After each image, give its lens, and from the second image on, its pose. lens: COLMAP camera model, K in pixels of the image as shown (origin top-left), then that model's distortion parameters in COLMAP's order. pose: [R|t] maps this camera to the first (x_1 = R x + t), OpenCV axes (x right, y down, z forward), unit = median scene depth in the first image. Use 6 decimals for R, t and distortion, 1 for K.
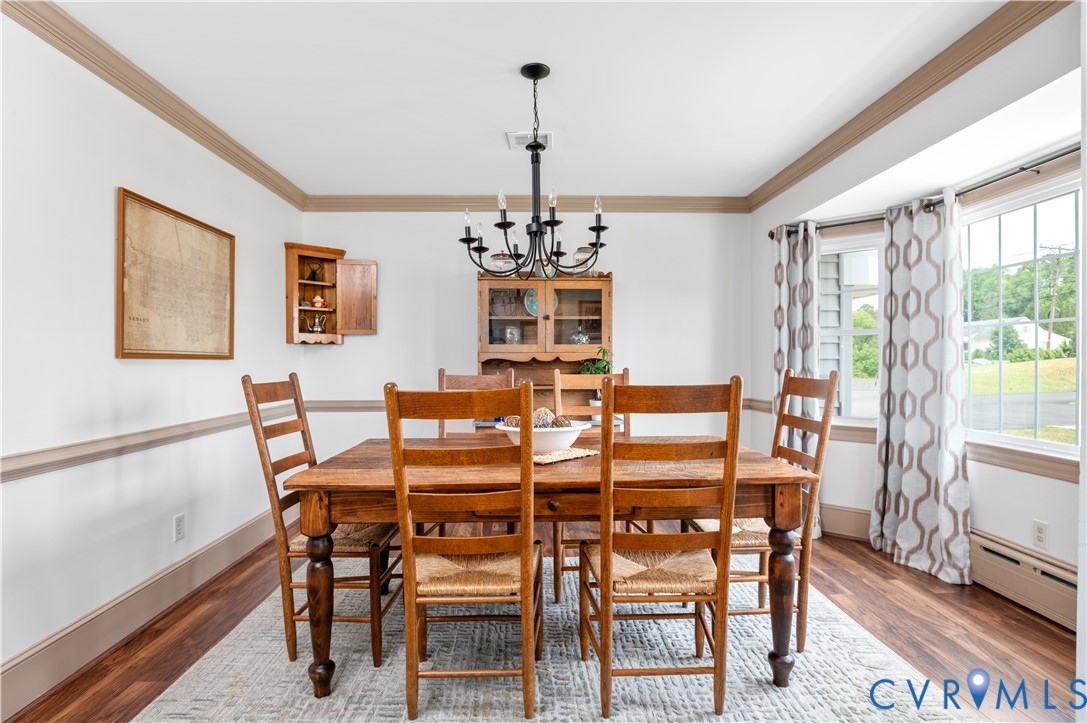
lens RADIAL K [[728.5, 0, 543.5], [0, 728.5, 361.5], [0, 0, 1]] dist [0.006365, 0.000282]
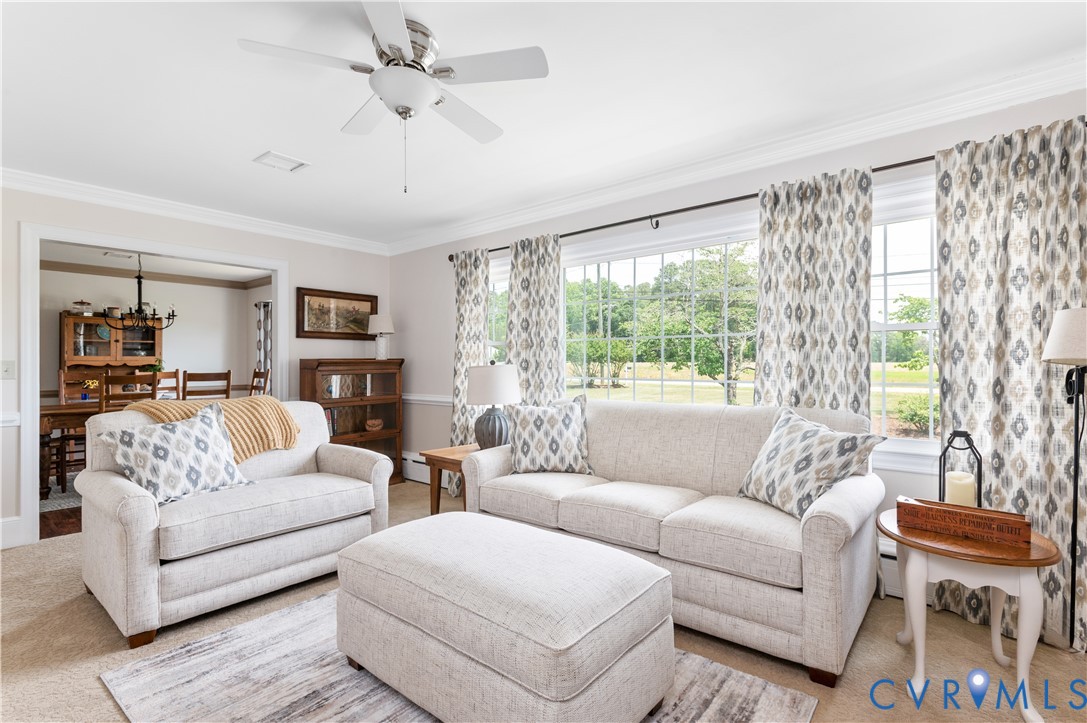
lens RADIAL K [[524.0, 0, 543.5], [0, 524.0, 361.5], [0, 0, 1]] dist [-0.000338, -0.000137]
pose [[0.716752, 0.003945, 0.697317, -0.140367], [0.000529, 0.999981, -0.006201, -0.001980], [-0.697328, 0.004813, 0.716736, -0.634402]]
